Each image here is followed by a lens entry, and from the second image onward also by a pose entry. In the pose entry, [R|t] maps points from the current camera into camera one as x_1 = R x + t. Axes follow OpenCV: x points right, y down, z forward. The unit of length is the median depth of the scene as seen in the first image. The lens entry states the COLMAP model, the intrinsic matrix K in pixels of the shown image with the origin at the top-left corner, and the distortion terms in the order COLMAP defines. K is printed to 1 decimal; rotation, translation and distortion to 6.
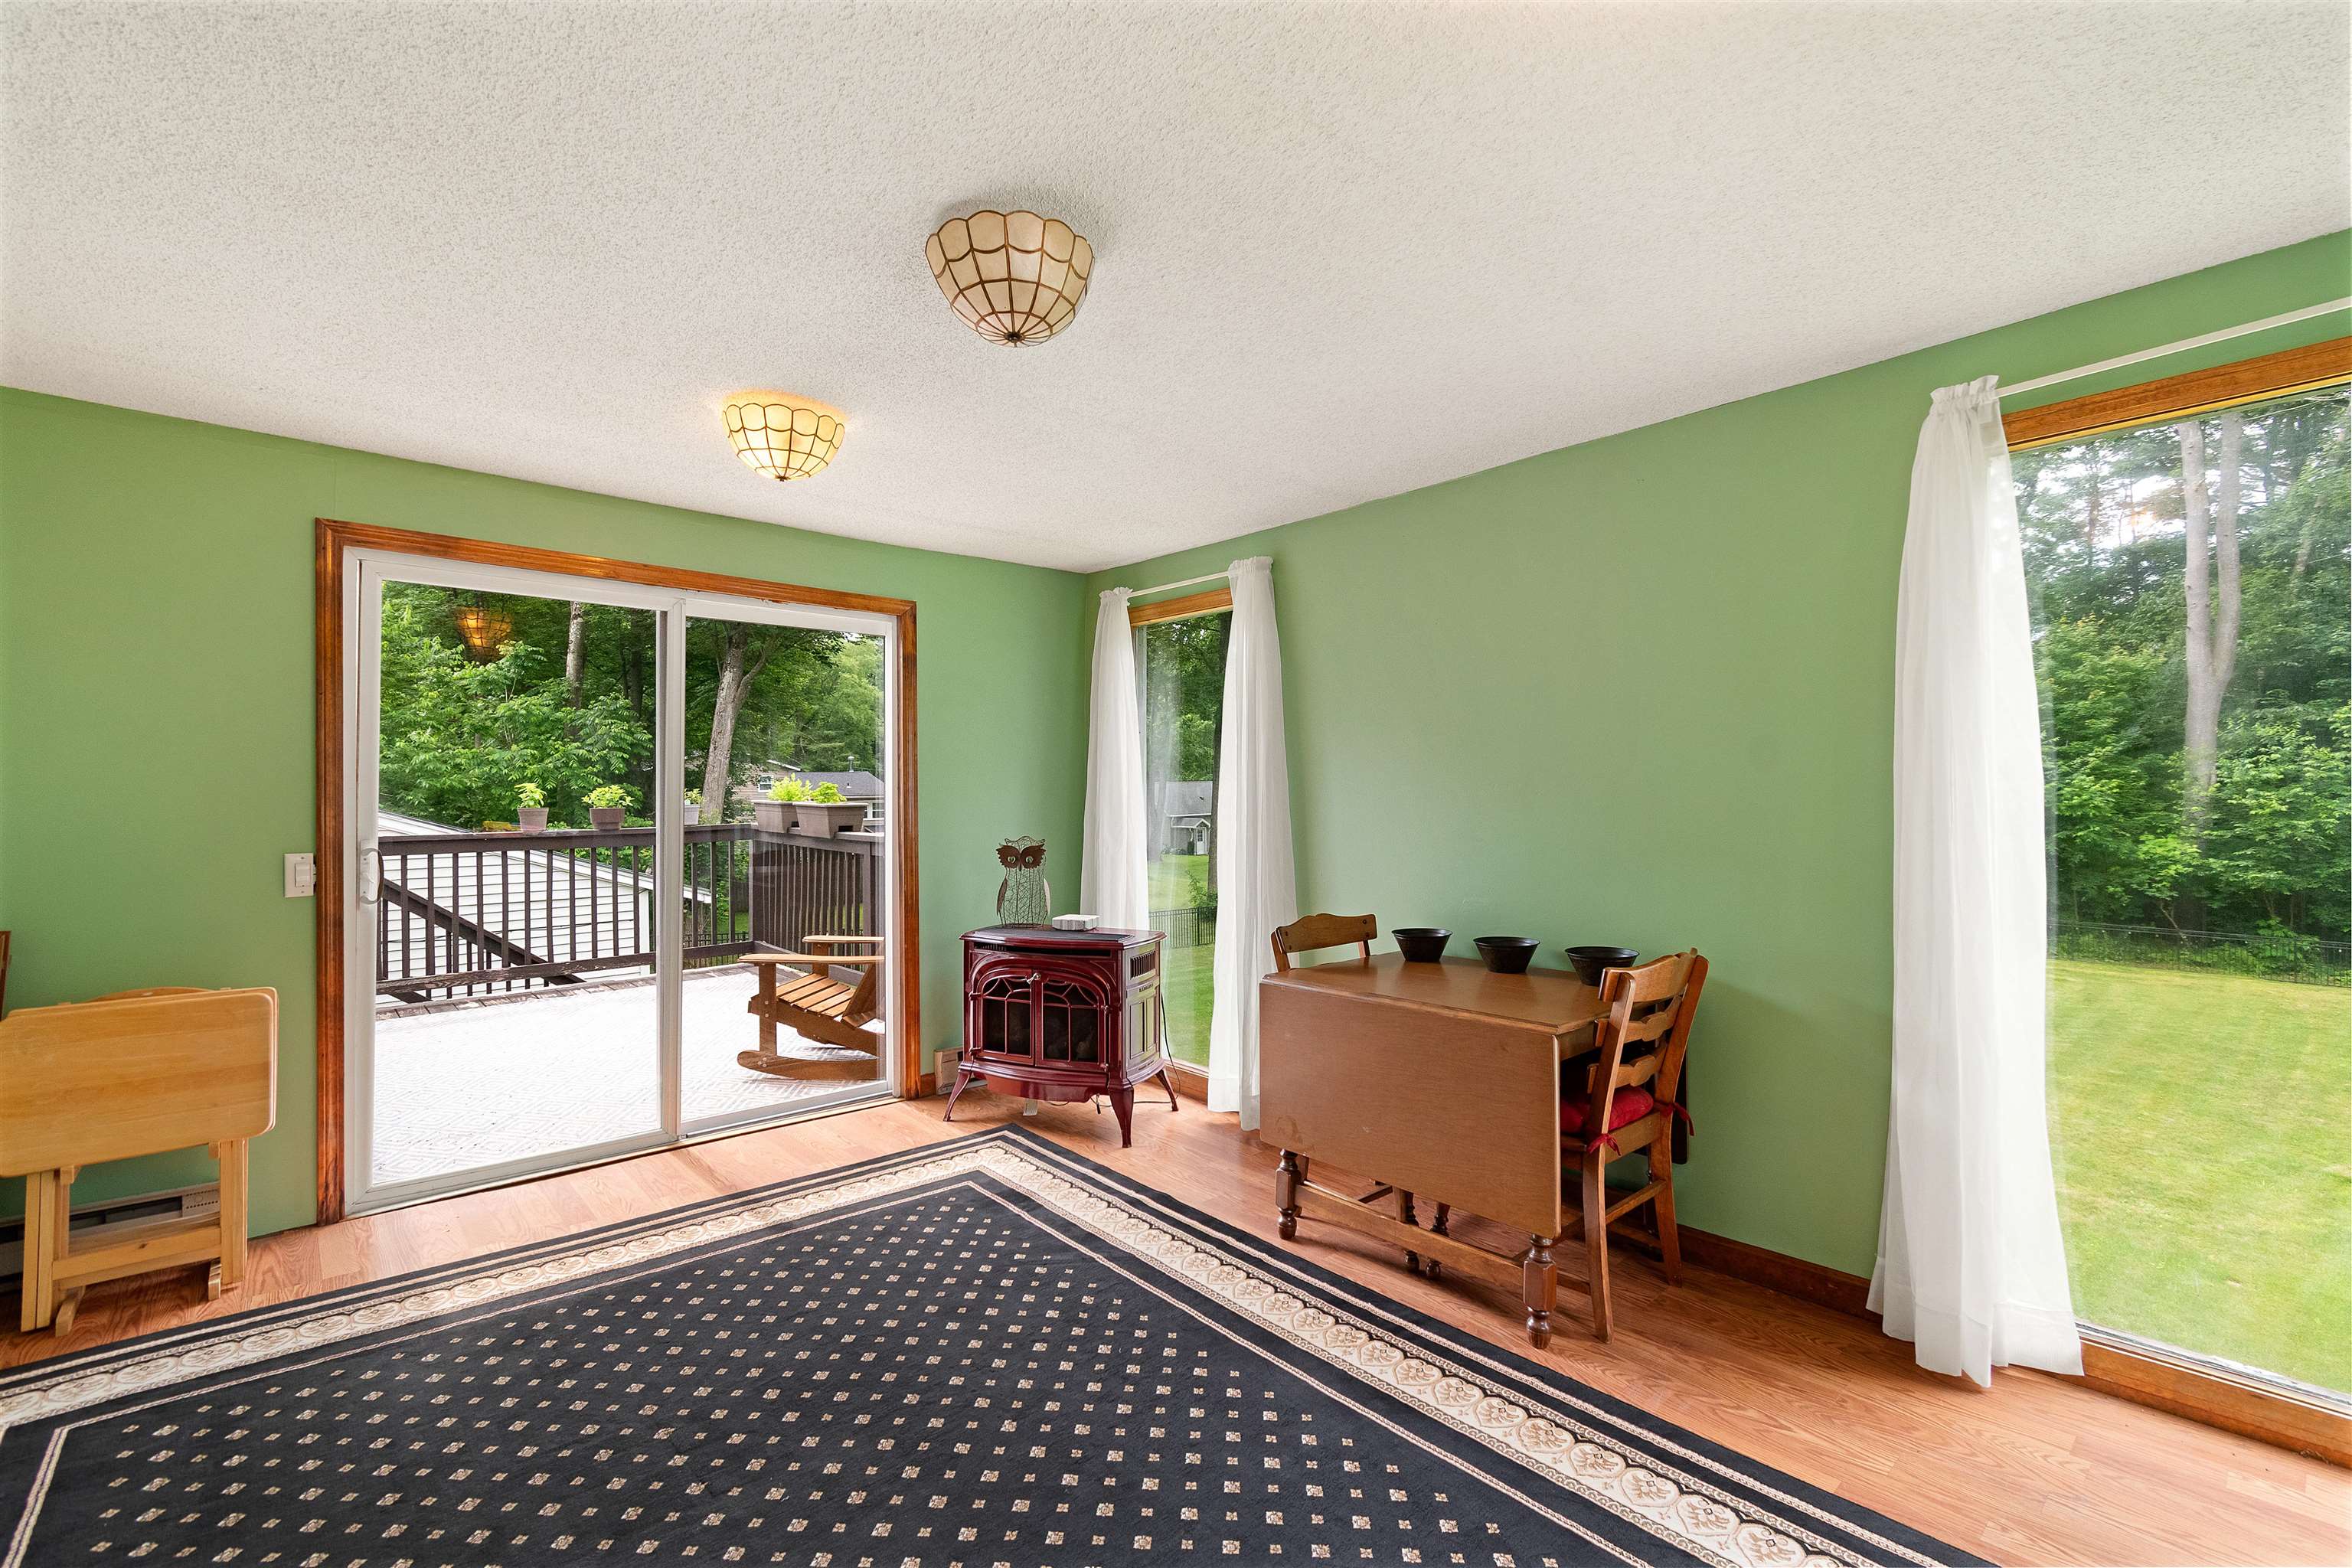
lens RADIAL K [[1031.1, 0, 1185.7], [0, 1031.1, 780.5], [0, 0, 1]] dist [0.003127, -0.001586]
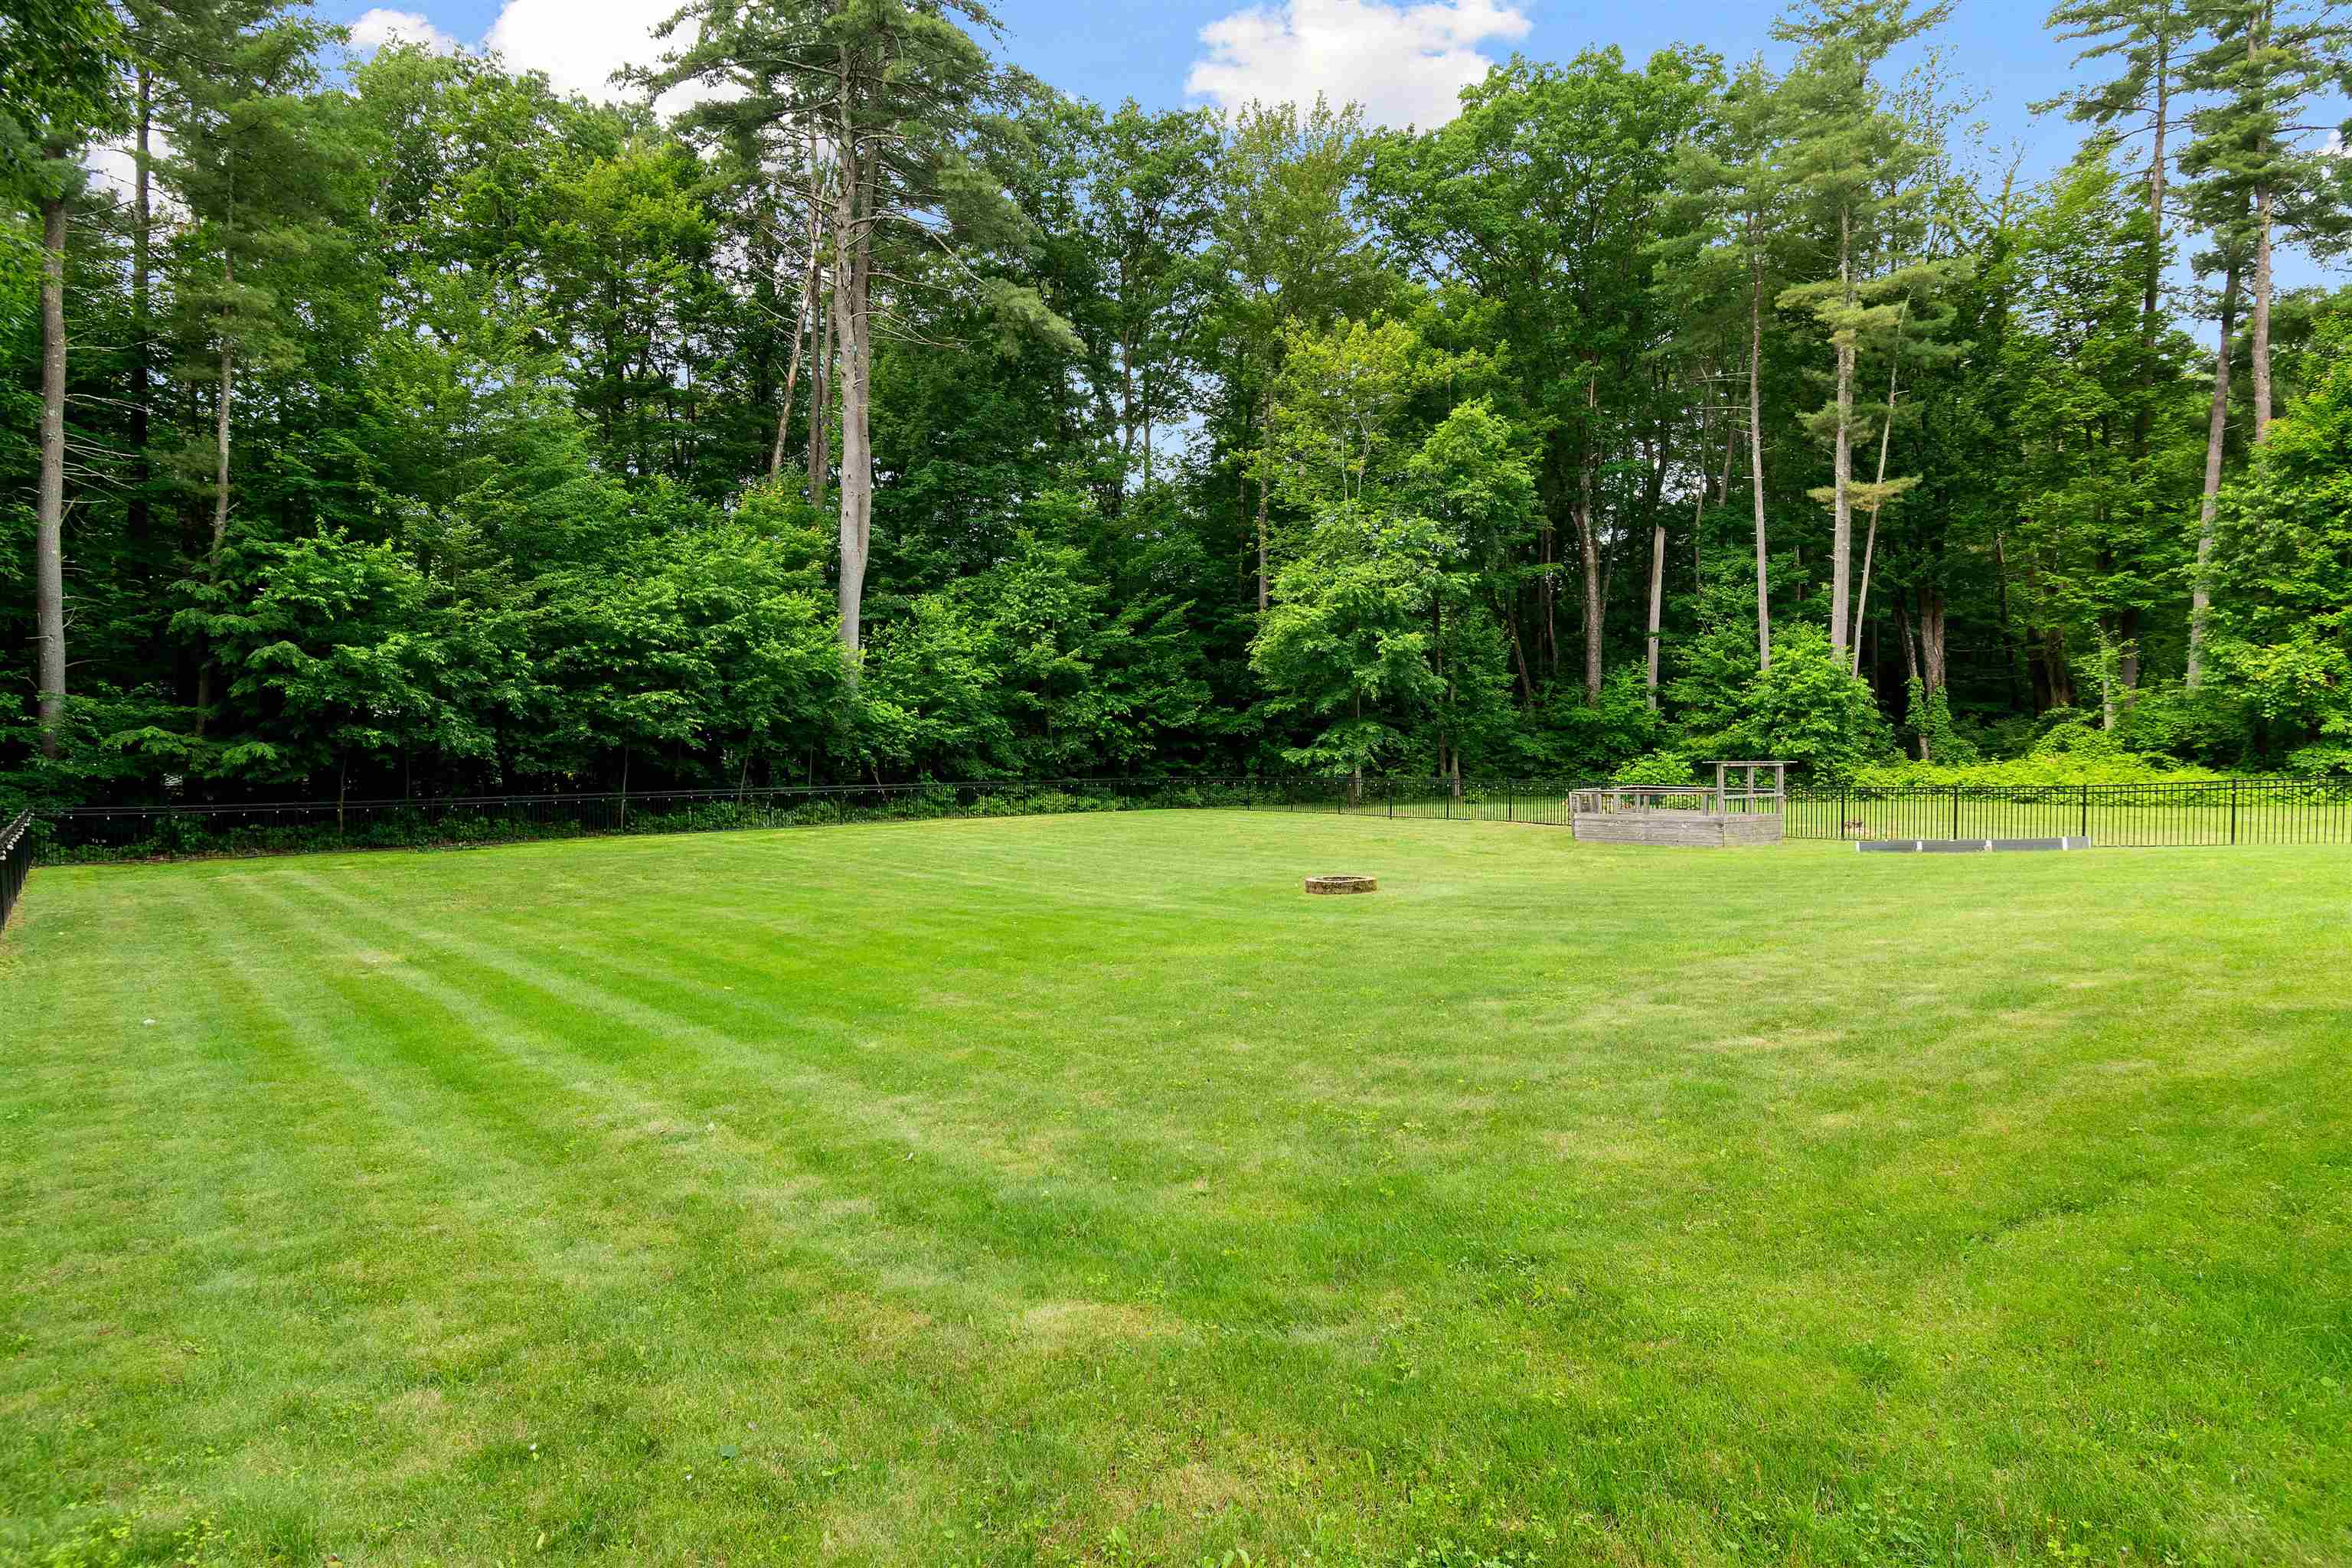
lens RADIAL K [[1290.8, 0, 1184.4], [0, 1290.8, 776.6], [0, 0, 1]] dist [0.004493, 0.000670]
pose [[0.009433, -0.028046, 0.999562, -0.428732], [0.007431, 0.999581, 0.027976, 0.102736], [-0.999928, 0.007164, 0.009638, 0.709863]]
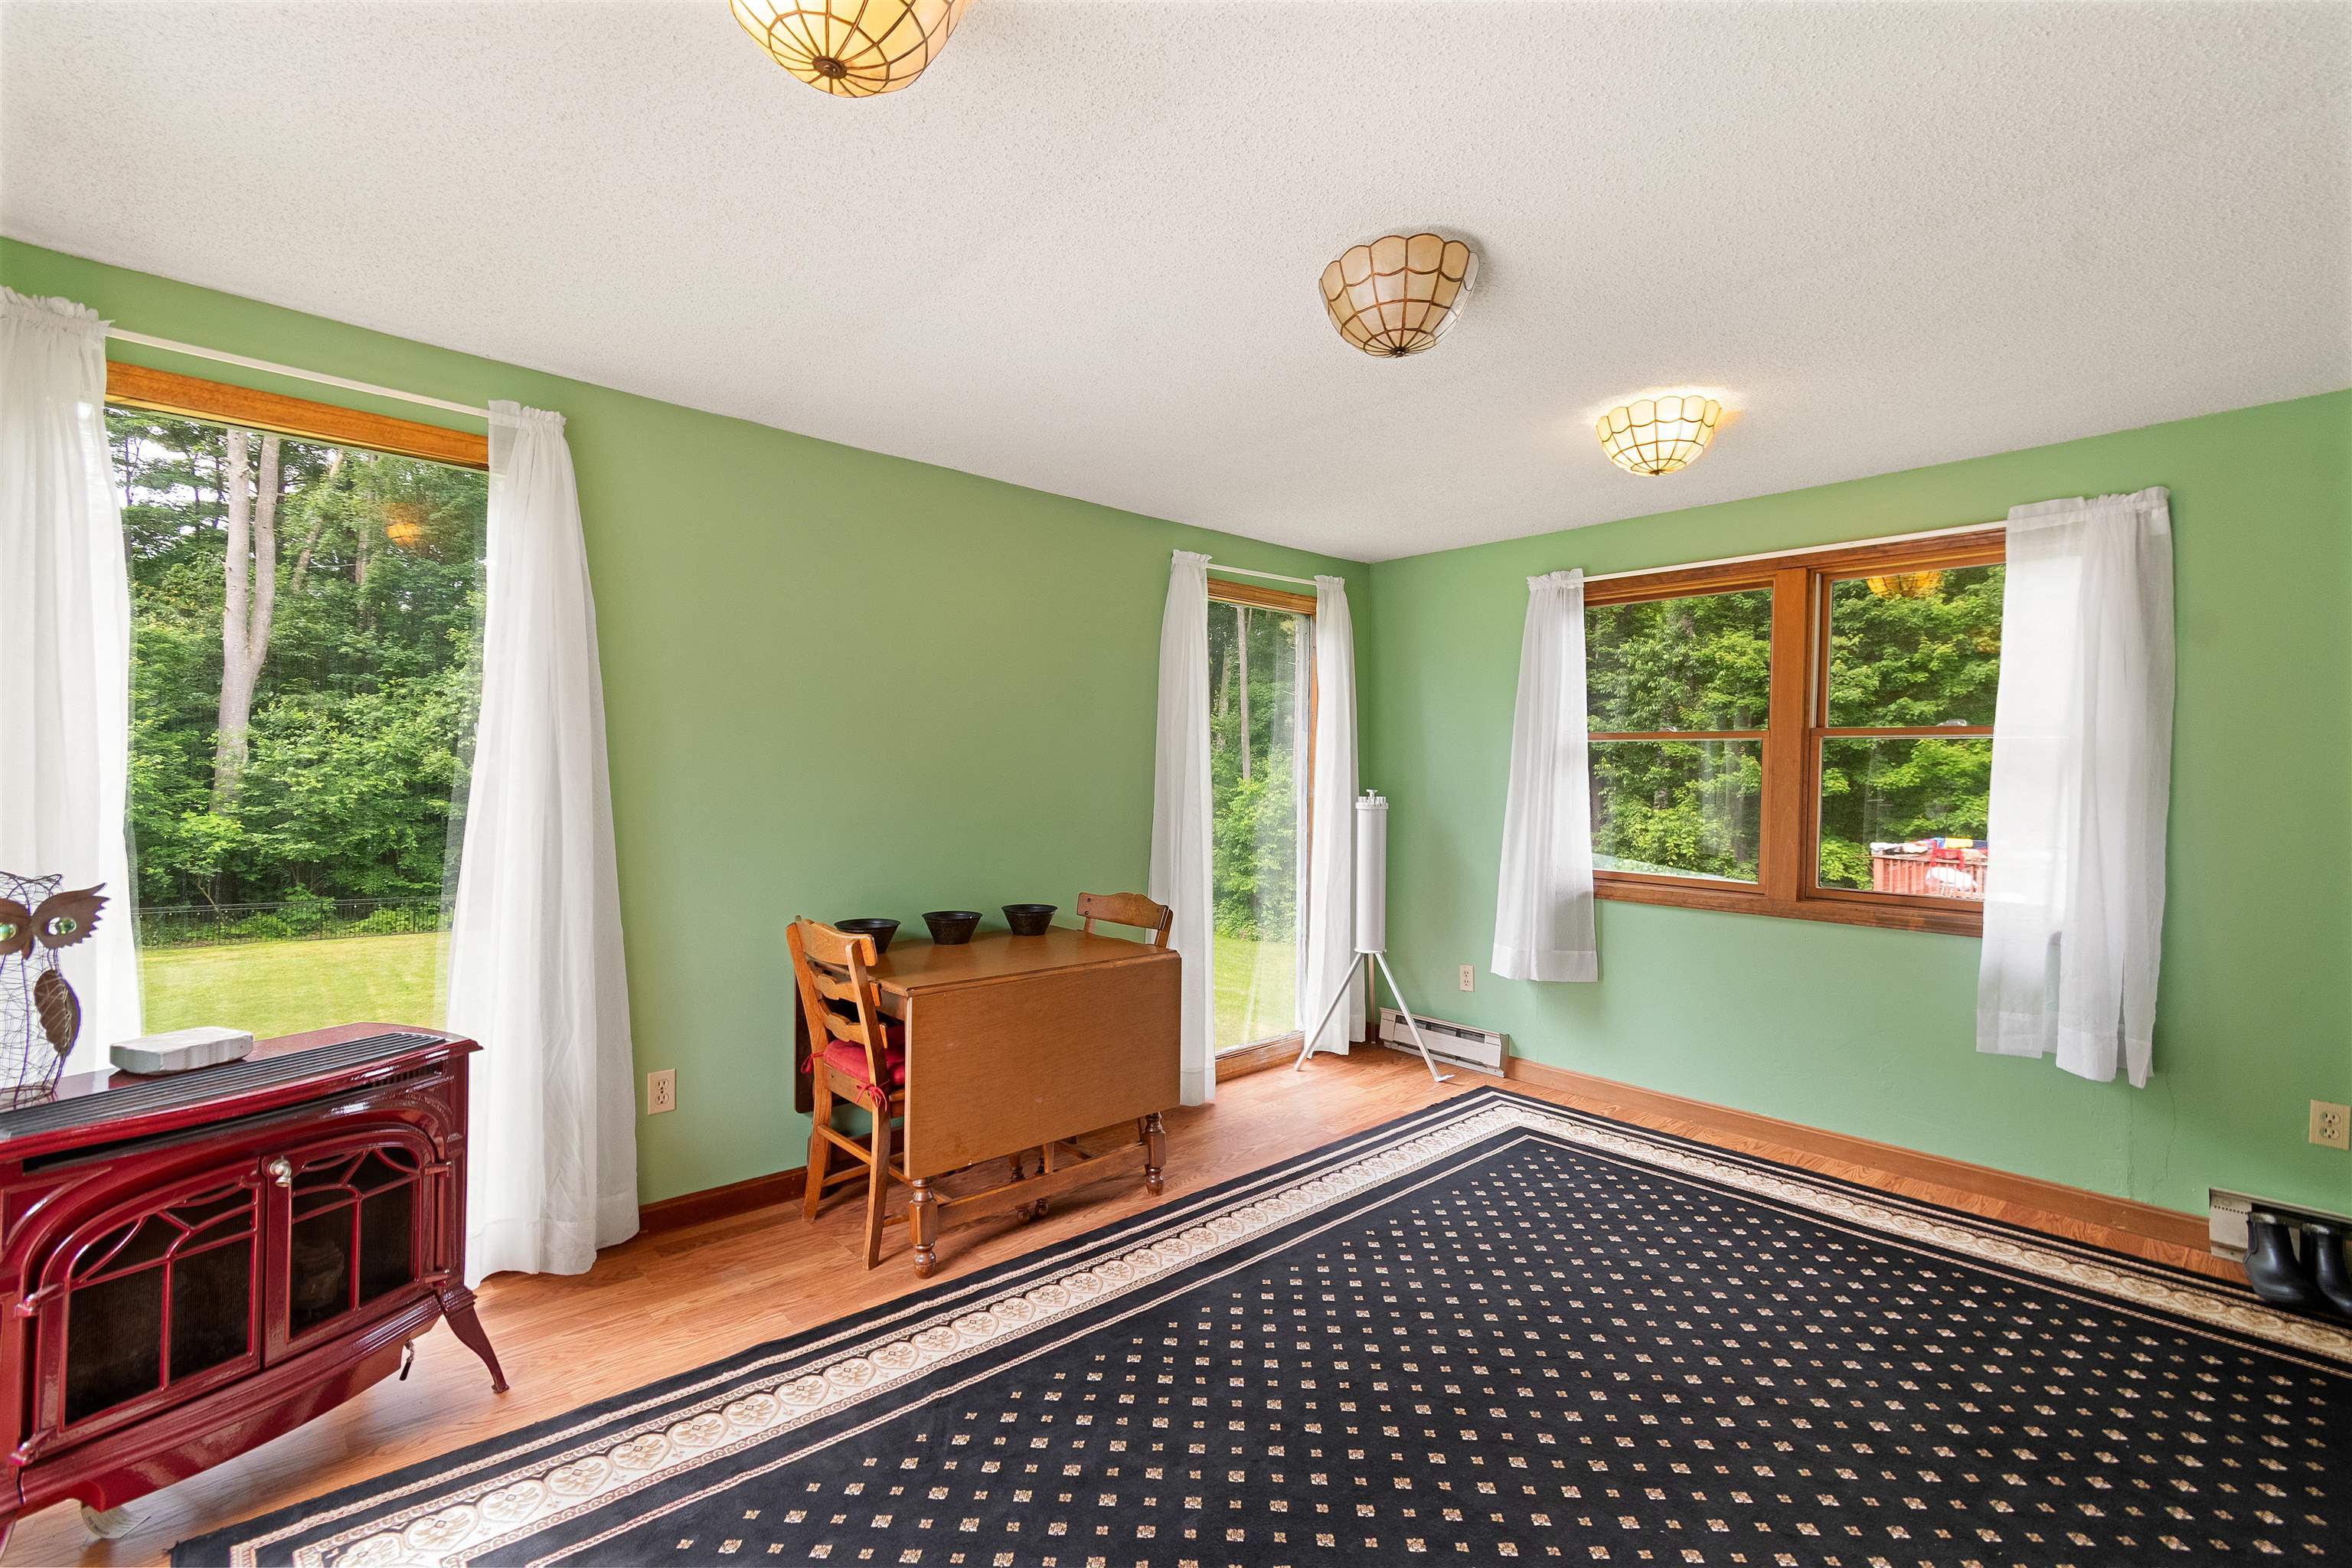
lens RADIAL K [[1031.1, 0, 1188.8], [0, 1031.1, 777.9], [0, 0, 1]] dist [0.003127, -0.001586]
pose [[-0.020783, 0.006343, 0.999764, -0.075247], [-0.026579, 0.999623, -0.006895, 0.001304], [-0.999431, -0.026716, -0.020607, 0.075579]]
